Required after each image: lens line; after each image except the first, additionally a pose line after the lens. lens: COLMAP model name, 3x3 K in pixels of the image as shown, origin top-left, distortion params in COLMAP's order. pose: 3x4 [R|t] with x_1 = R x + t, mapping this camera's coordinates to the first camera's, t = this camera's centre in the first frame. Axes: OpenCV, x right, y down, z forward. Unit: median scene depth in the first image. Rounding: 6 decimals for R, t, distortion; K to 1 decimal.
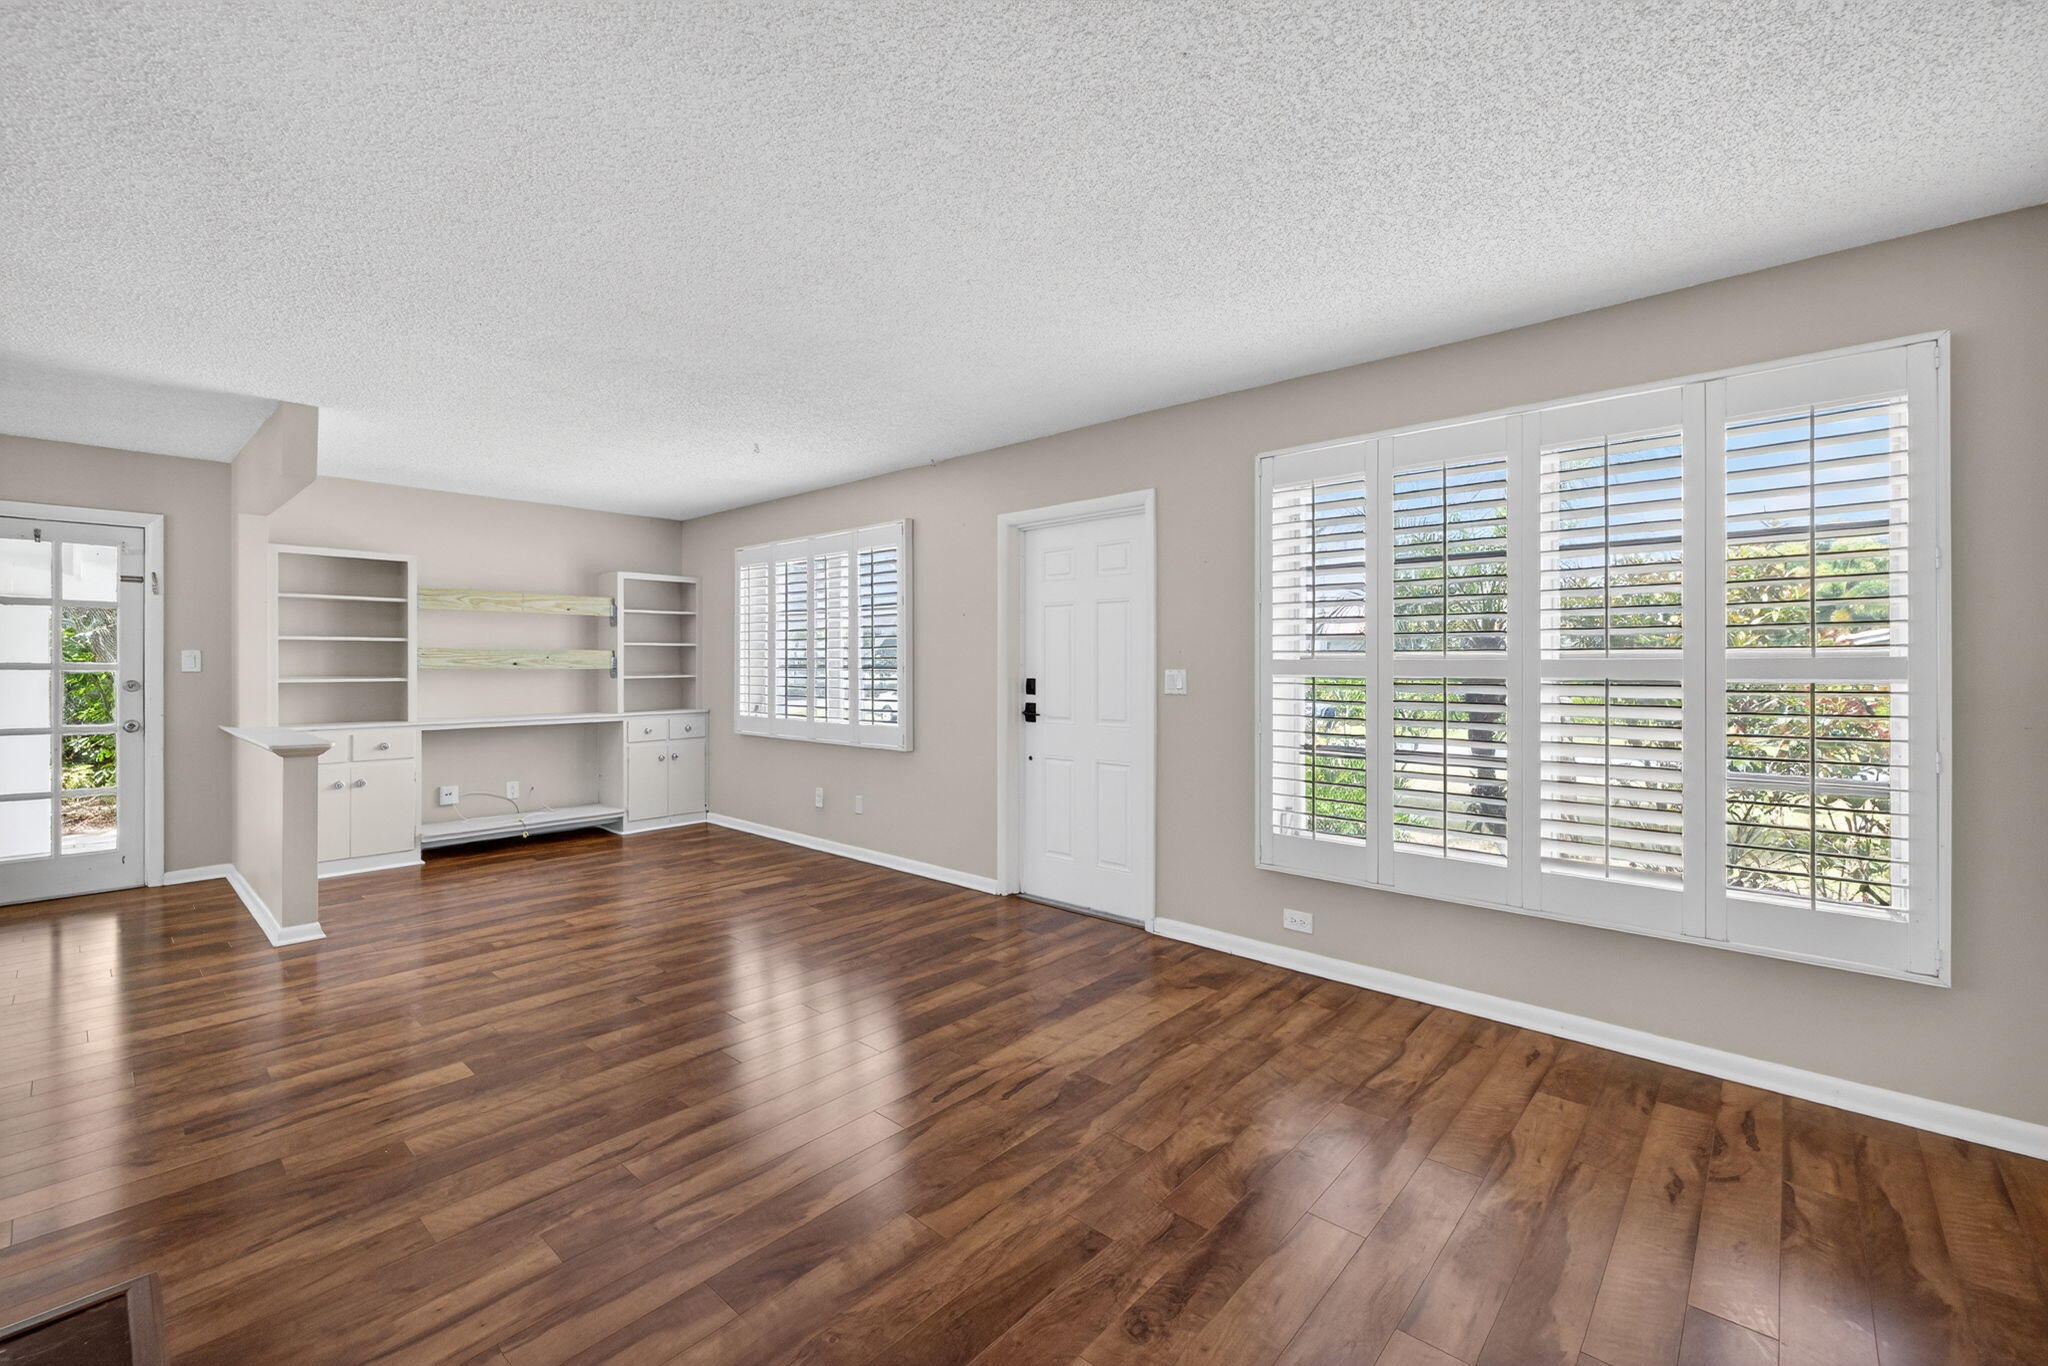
lens RADIAL K [[850.0, 0, 1022.5], [0, 850.0, 668.7], [0, 0, 1]] dist [0.007204, 0.000054]
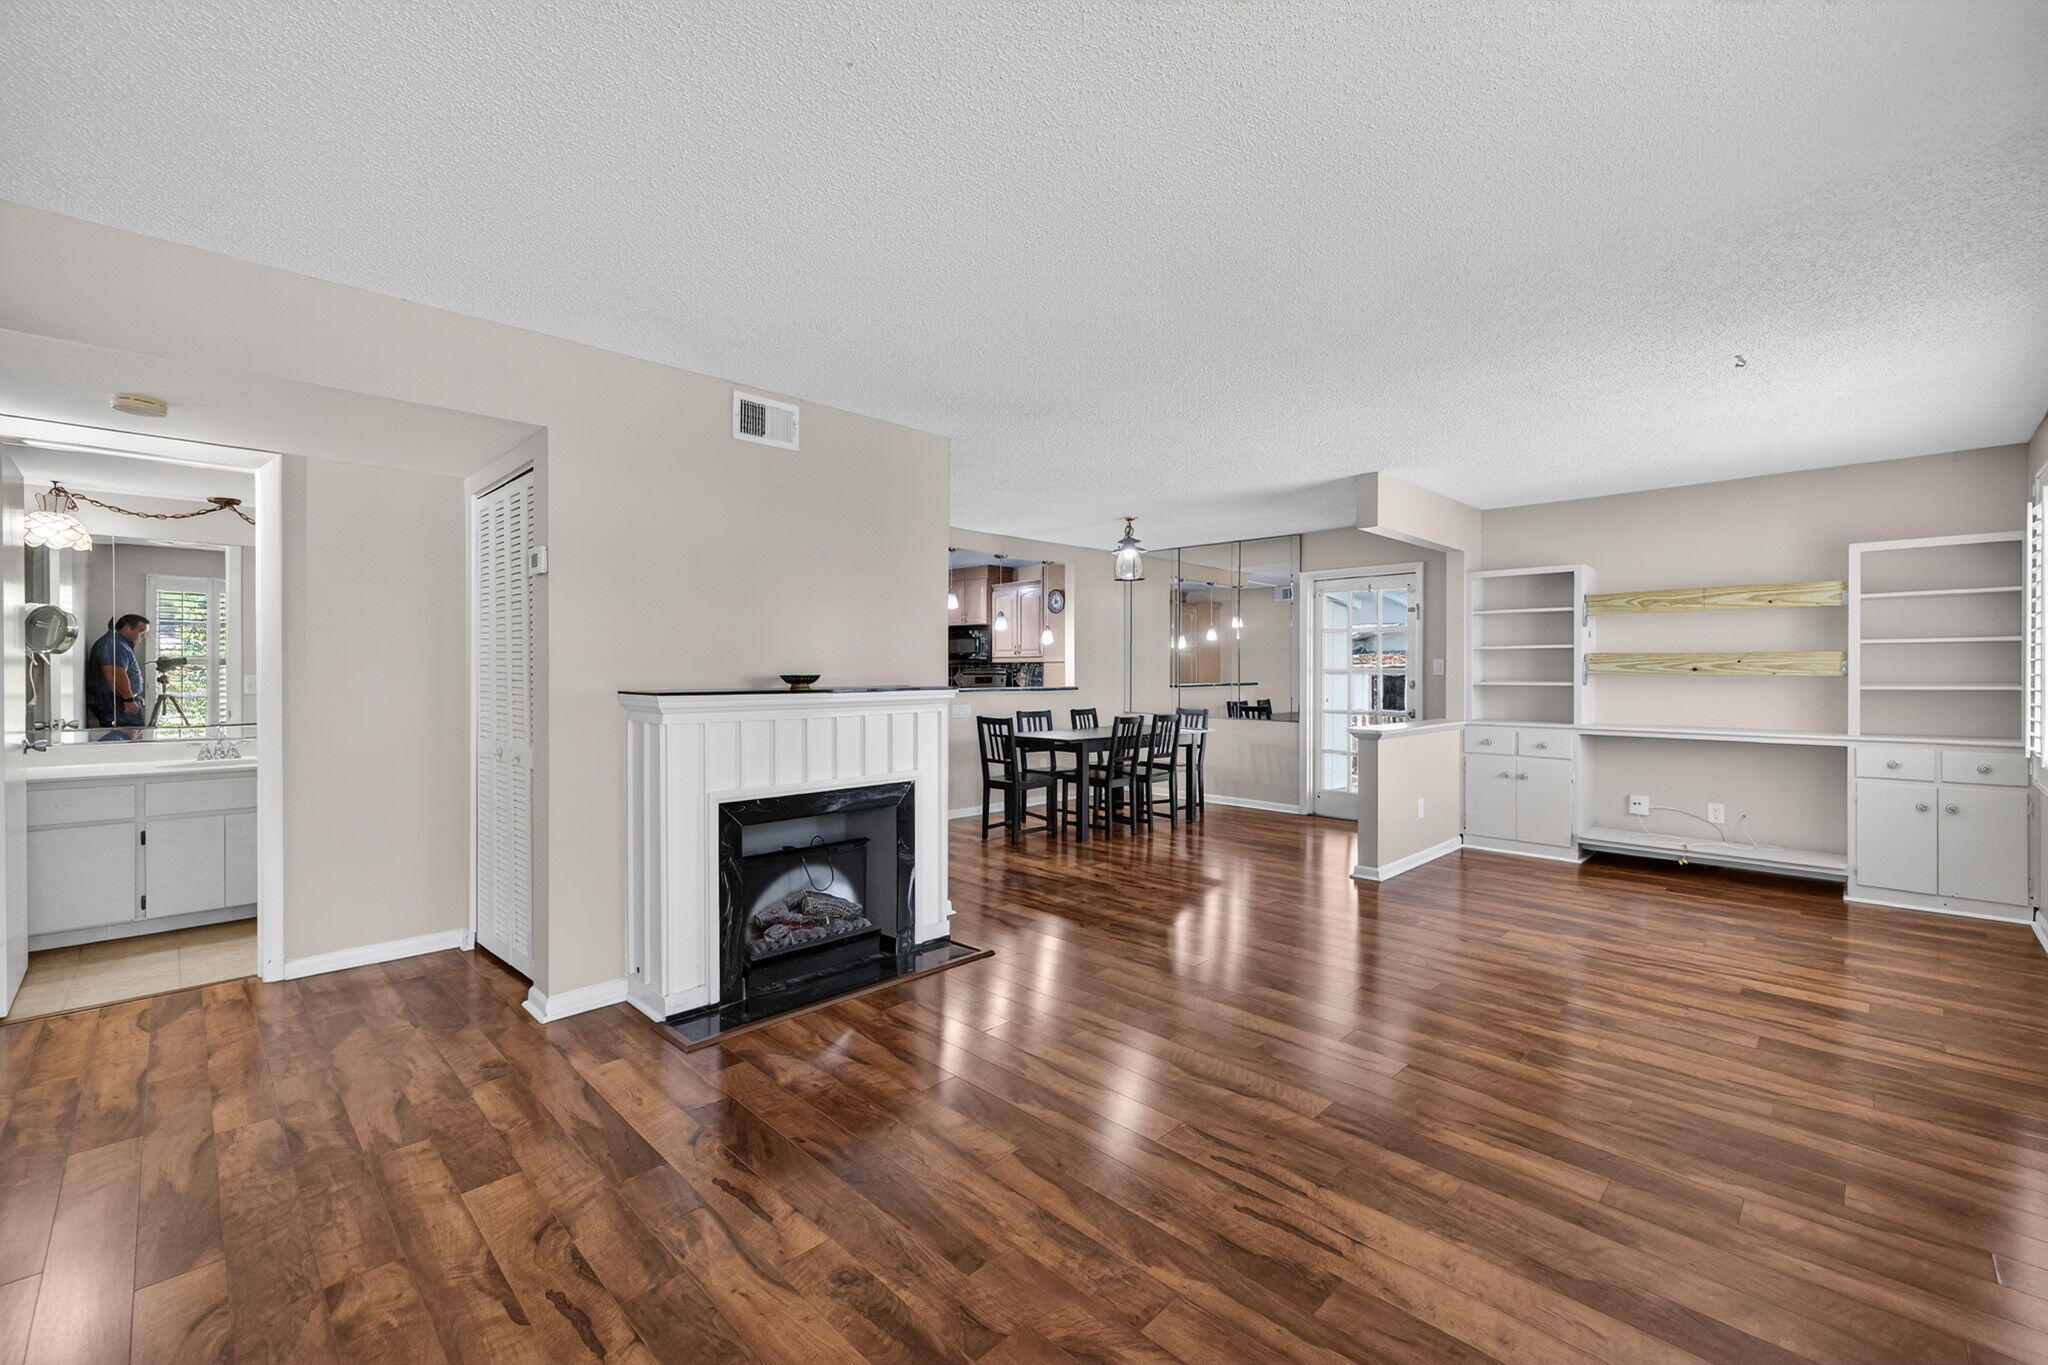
lens RADIAL K [[850.0, 0, 1022.0], [0, 850.0, 676.6], [0, 0, 1]] dist [0.007204, 0.000054]
pose [[-0.047712, 0.007916, -0.998830, 0.369505], [-0.005215, 0.999953, 0.008174, -0.002047], [0.998847, 0.005599, -0.047669, 0.388292]]
